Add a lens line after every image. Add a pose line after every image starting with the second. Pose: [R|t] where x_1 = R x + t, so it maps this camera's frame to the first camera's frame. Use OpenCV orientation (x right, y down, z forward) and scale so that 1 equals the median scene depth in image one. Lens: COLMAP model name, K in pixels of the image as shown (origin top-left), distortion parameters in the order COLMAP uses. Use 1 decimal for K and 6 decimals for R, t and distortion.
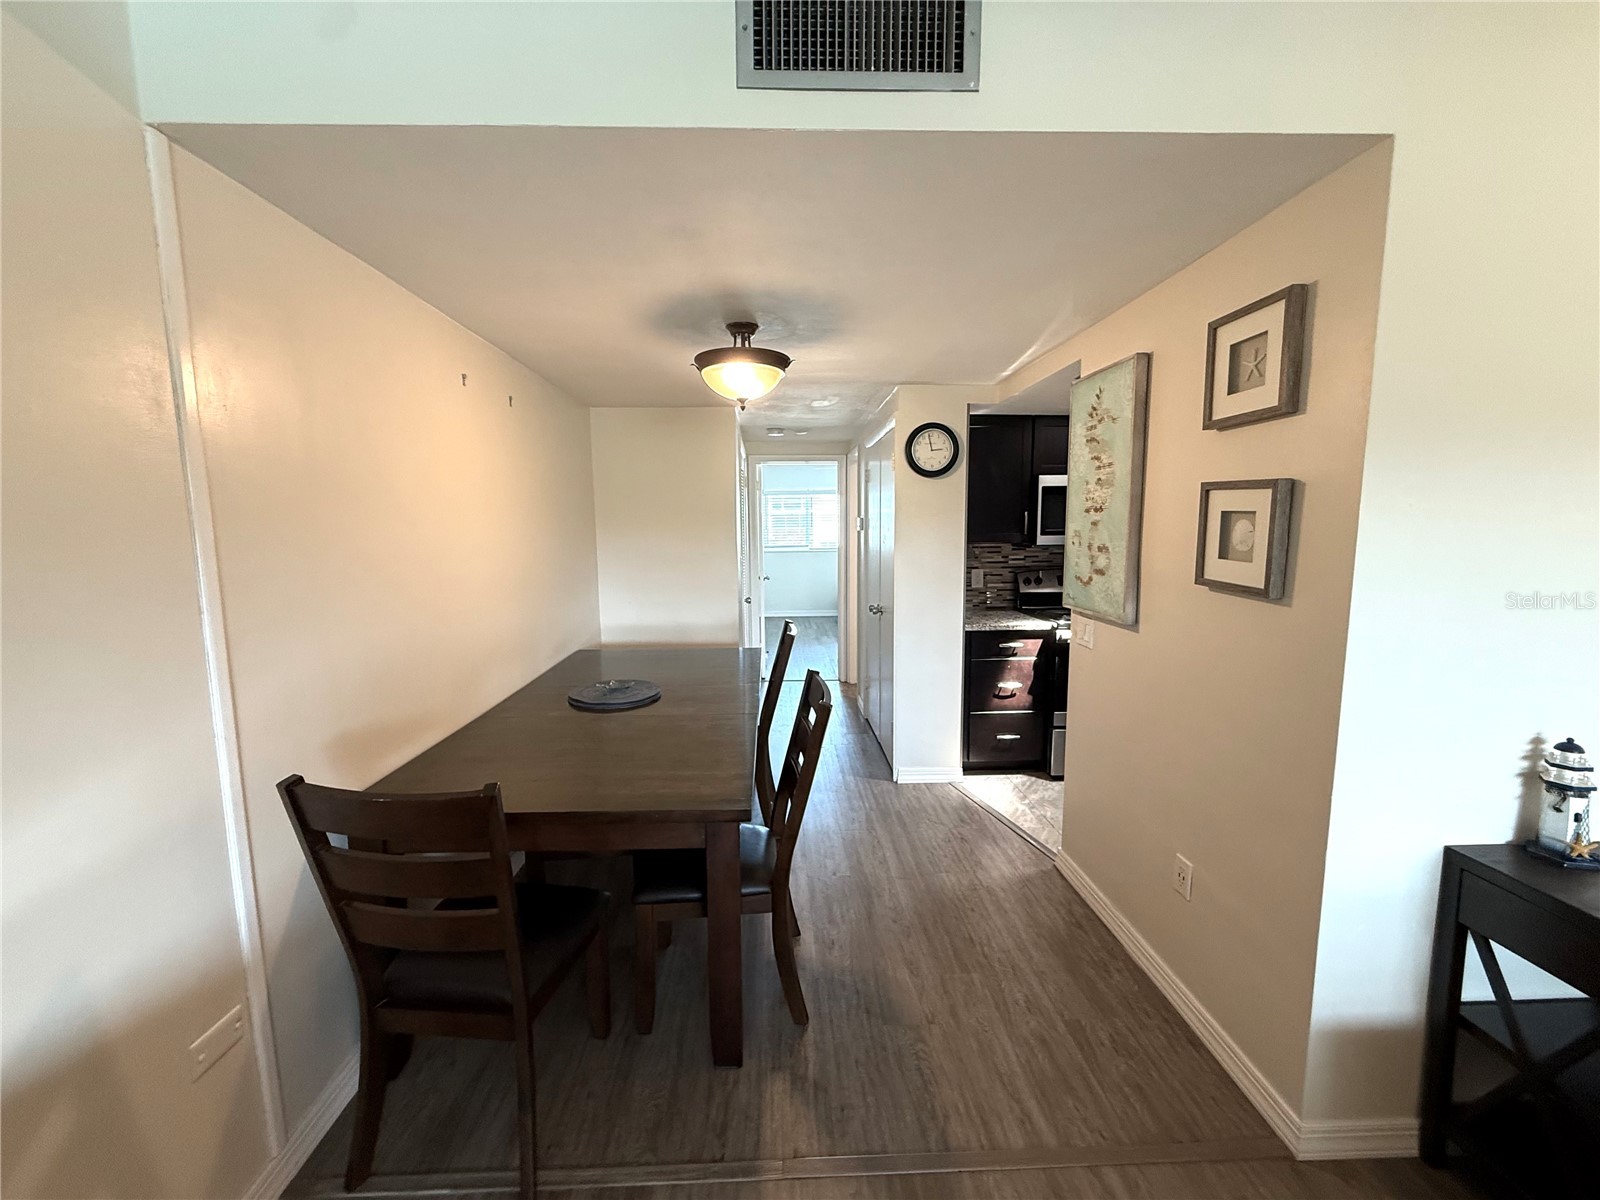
lens RADIAL K [[638.5, 0, 789.7], [0, 638.5, 599.8], [0, 0, 1]] dist [0.001032, 0.000279]
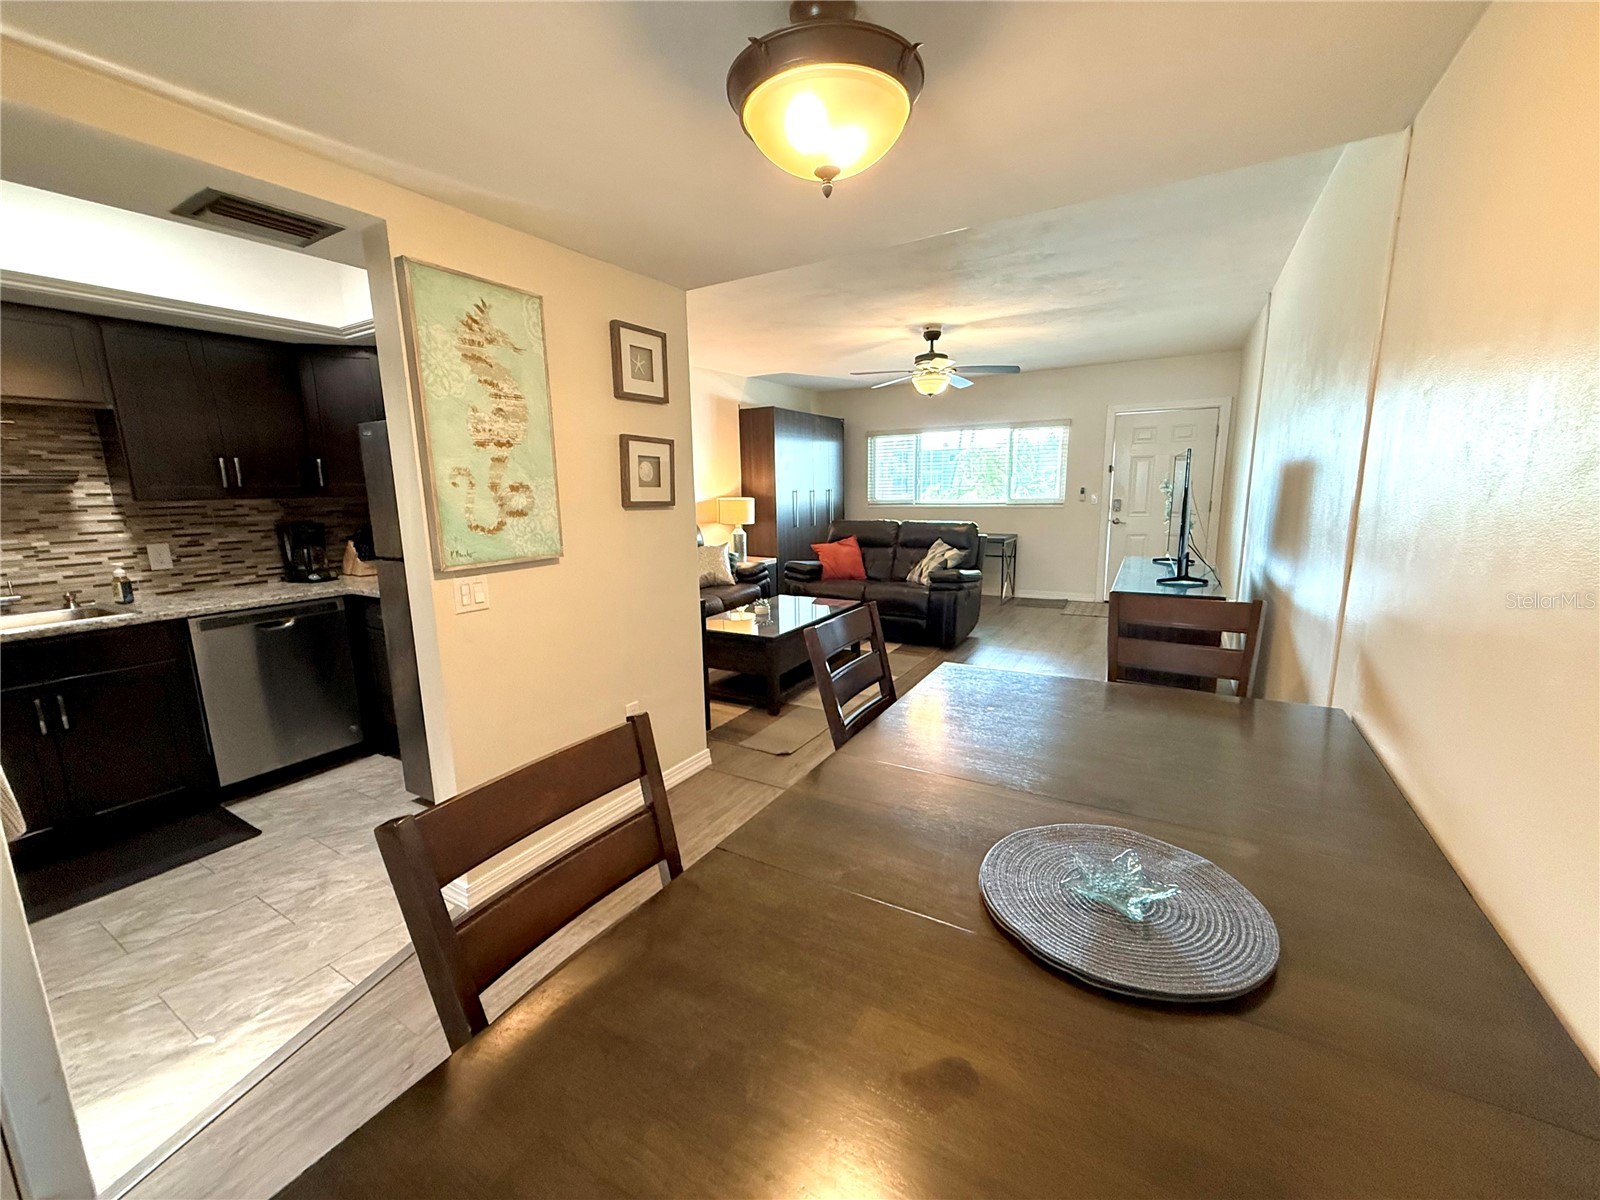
lens RADIAL K [[638.5, 0, 792.5], [0, 638.5, 598.1], [0, 0, 1]] dist [0.001032, 0.000279]
pose [[-0.842775, -0.068022, 0.533950, -0.339477], [0.092276, 0.959039, 0.267822, -0.132291], [-0.530297, 0.274984, -0.801978, 1.513080]]
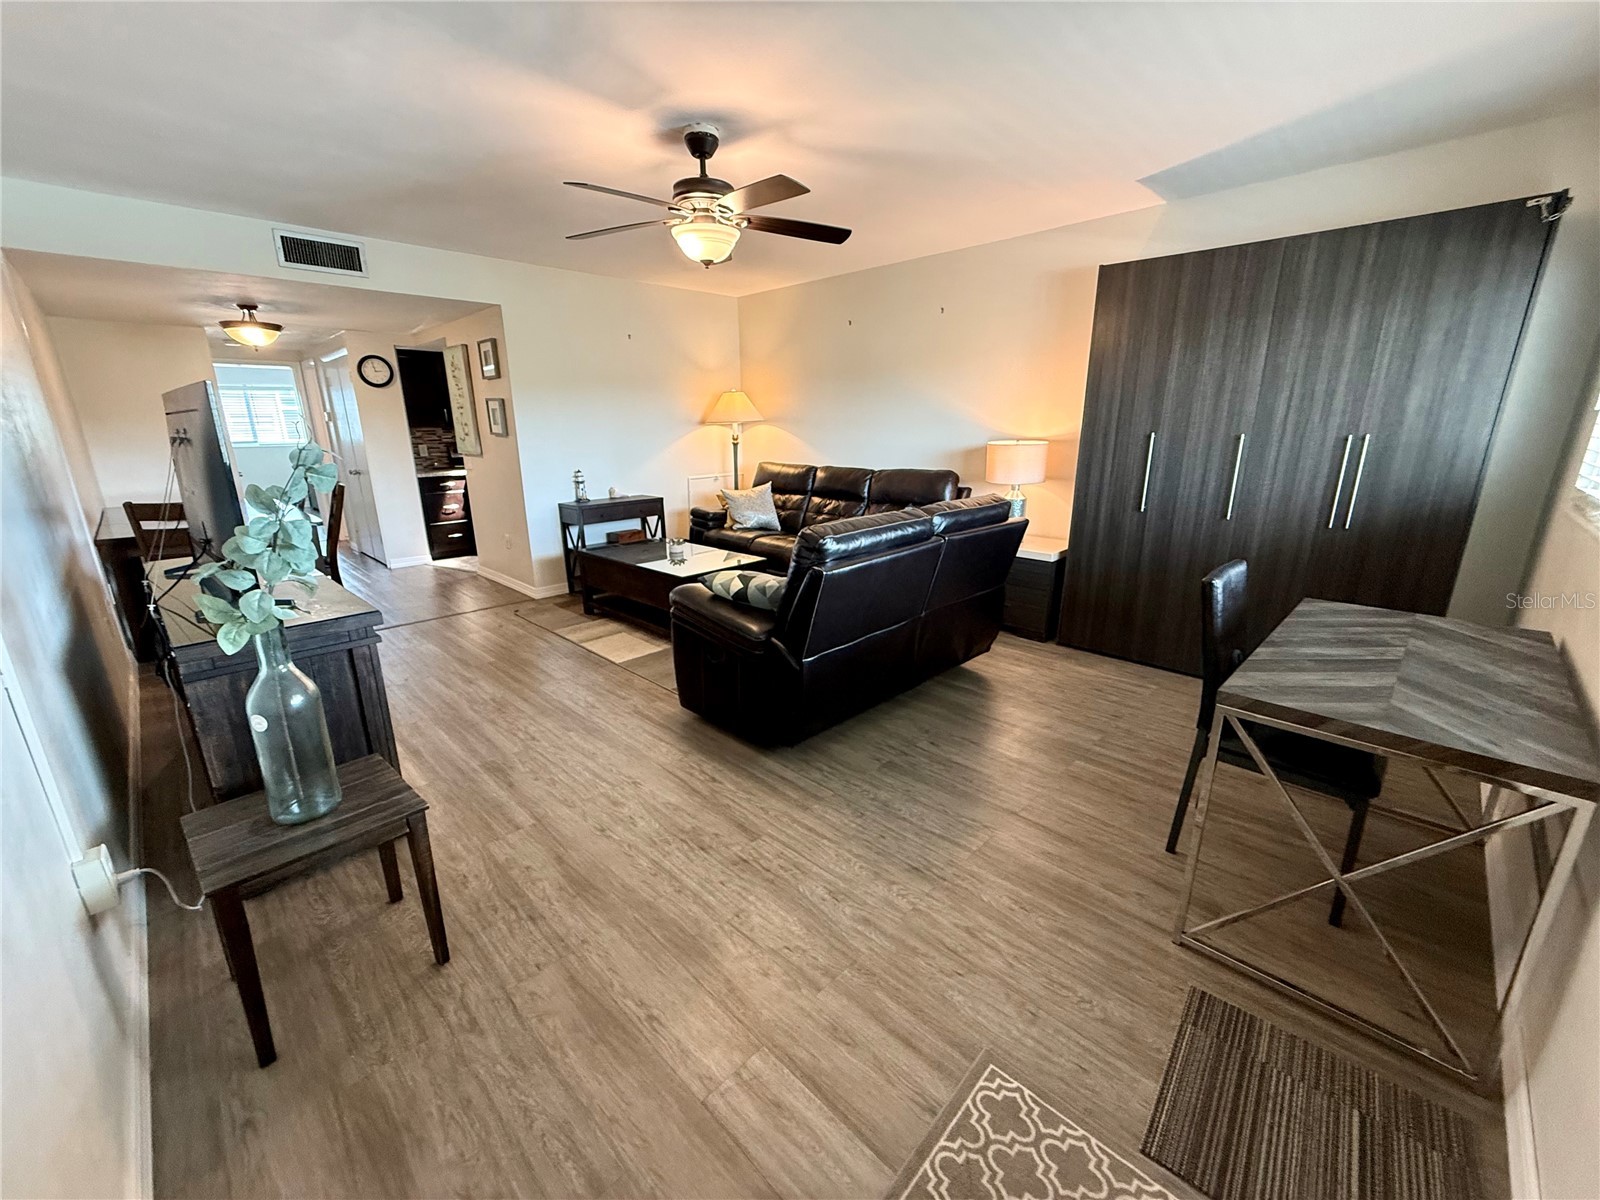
lens RADIAL K [[638.5, 0, 793.4], [0, 638.5, 594.1], [0, 0, 1]] dist [0.001032, 0.000279]
pose [[0.725286, -0.180067, 0.664481, -0.312023], [0.085232, 0.981249, 0.172876, 0.225009], [-0.683151, -0.068749, 0.727034, -1.557380]]
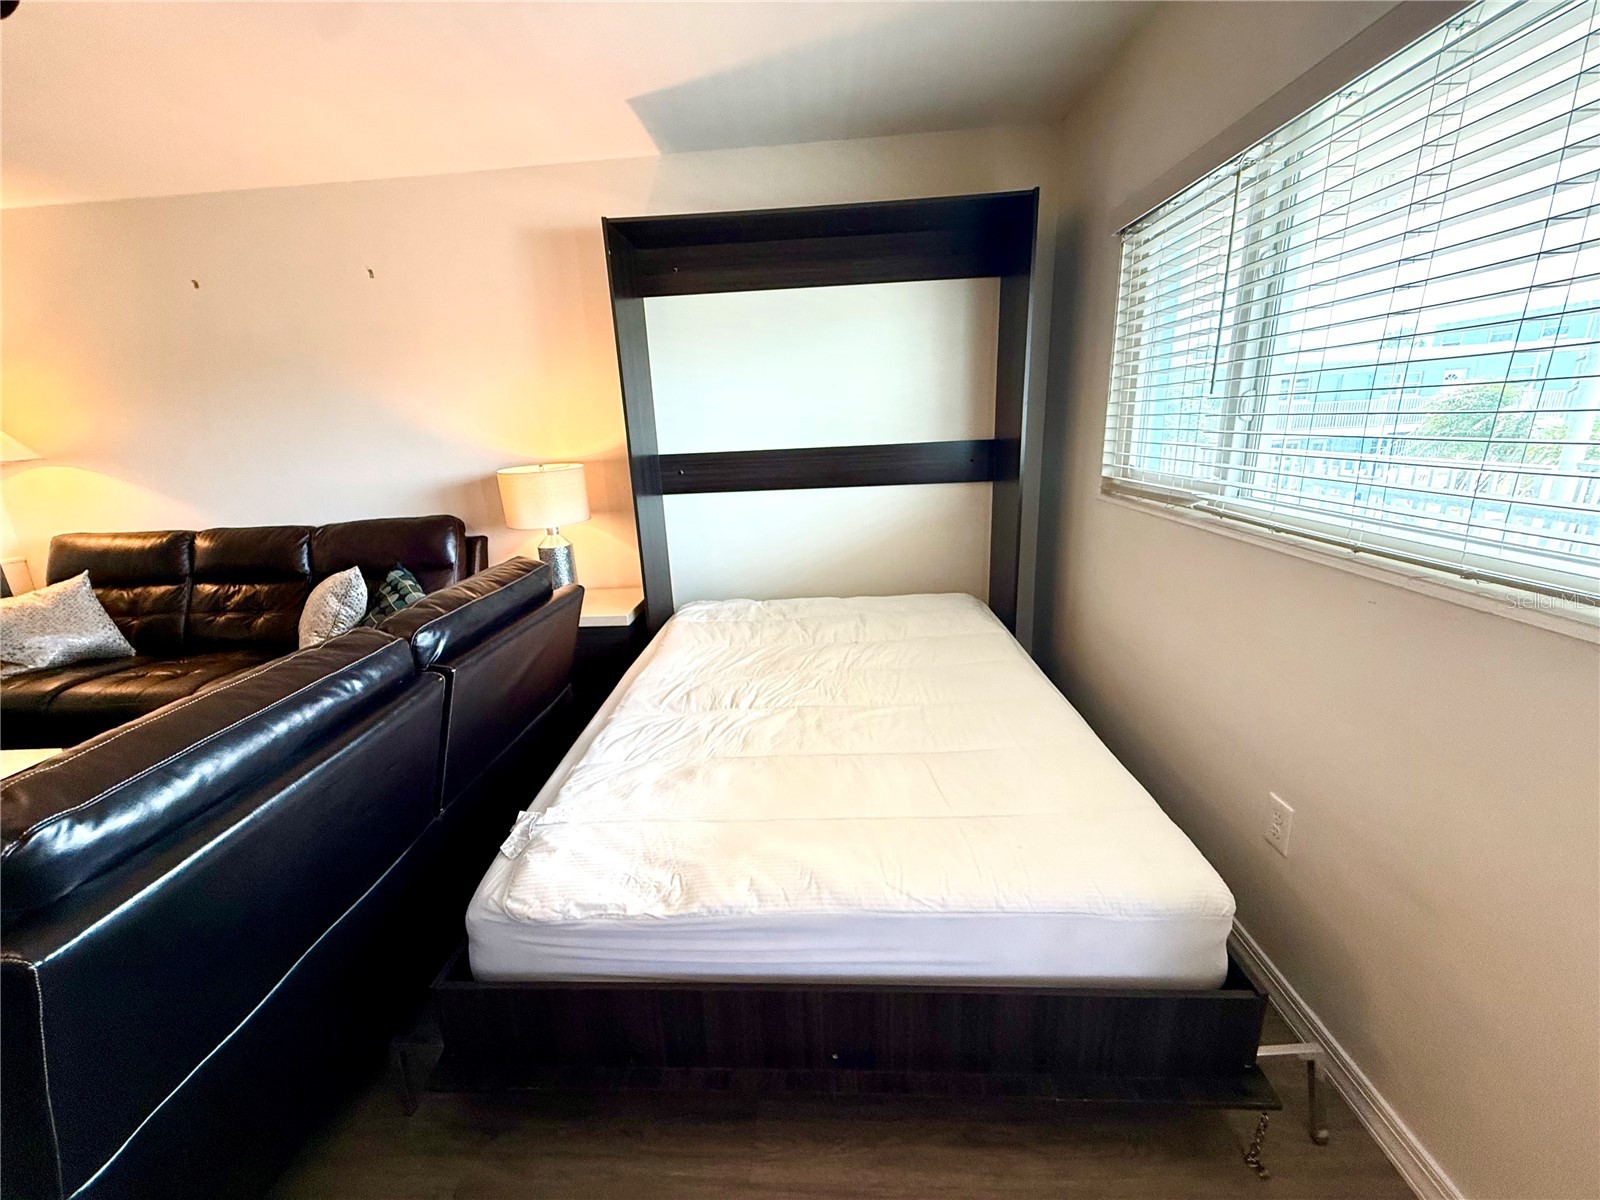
lens RADIAL K [[638.5, 0, 801.0], [0, 638.5, 597.5], [0, 0, 1]] dist [0.001032, 0.000279]
pose [[0.083618, -0.261799, 0.961493, 0.161406], [0.167399, 0.954851, 0.245432, 0.194681], [-0.982337, 0.140430, 0.123668, -1.290624]]
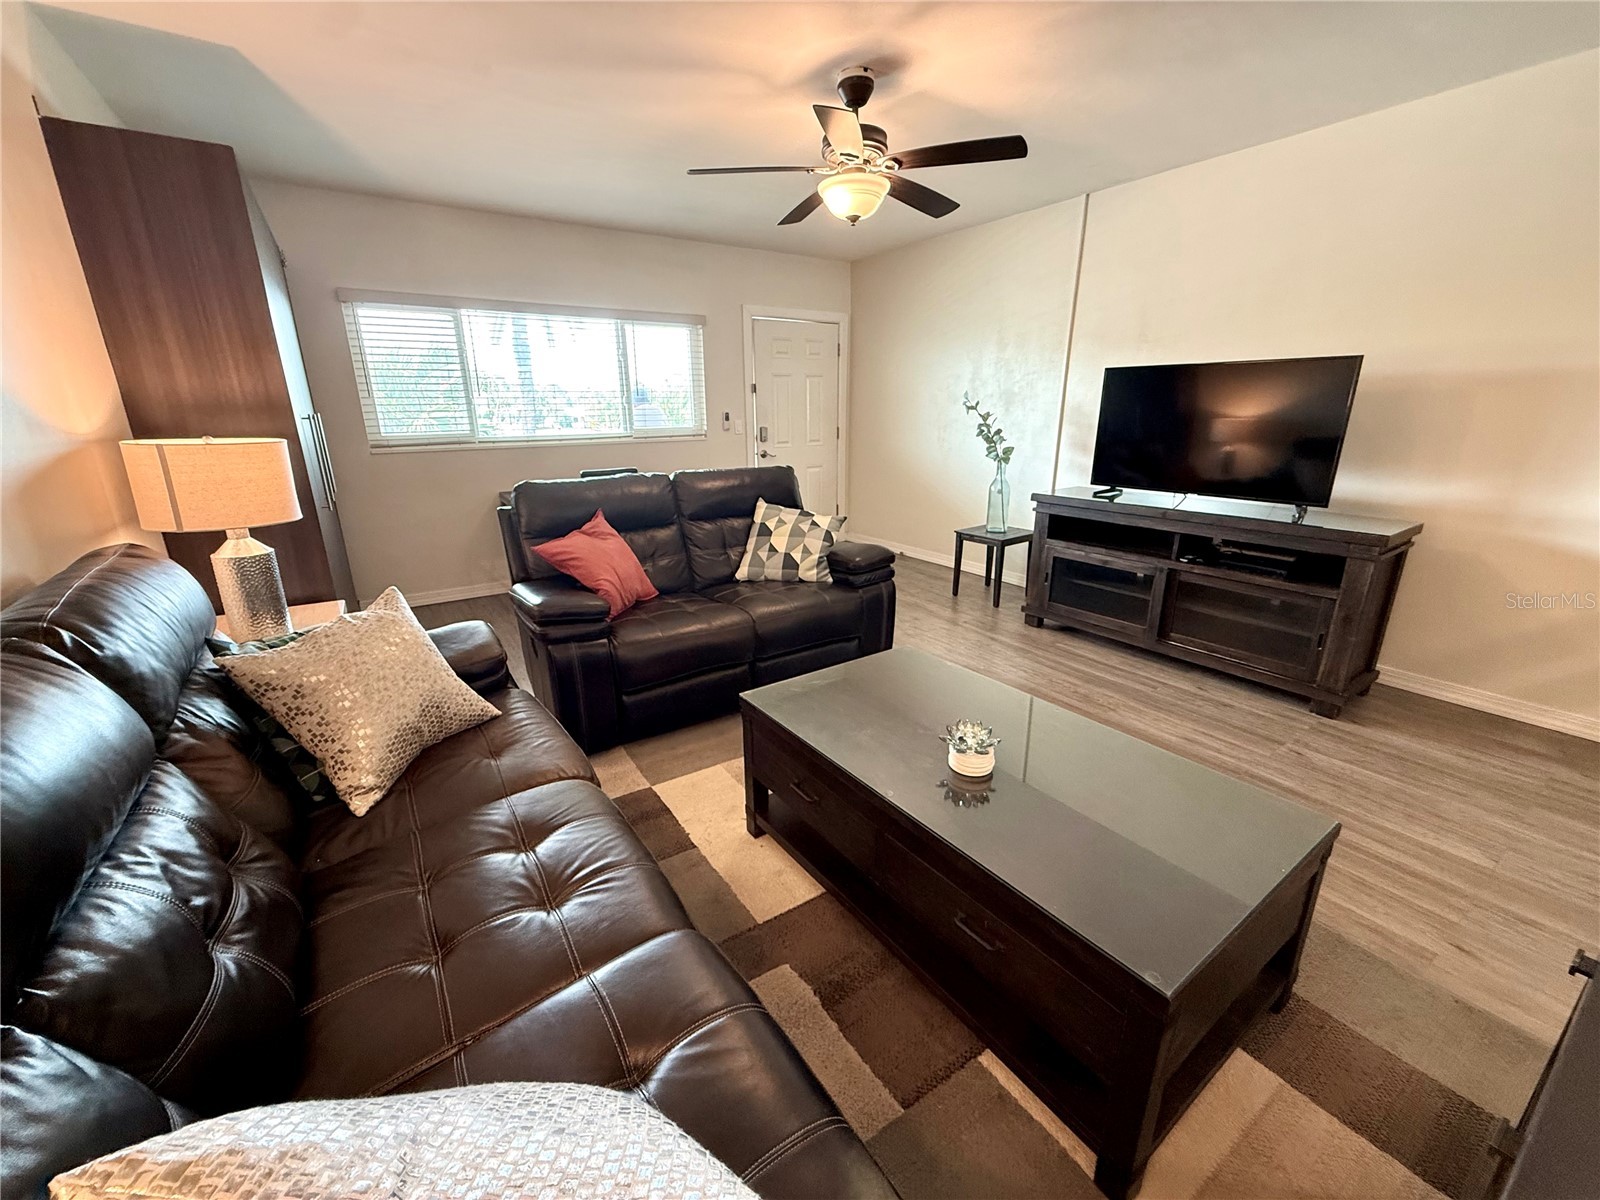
lens RADIAL K [[638.5, 0, 791.4], [0, 638.5, 601.5], [0, 0, 1]] dist [0.001032, 0.000279]
pose [[-0.852922, 0.169483, -0.493760, 1.167736], [-0.046033, 0.917730, 0.394527, 0.002017], [0.520005, 0.359230, -0.774951, 0.425655]]
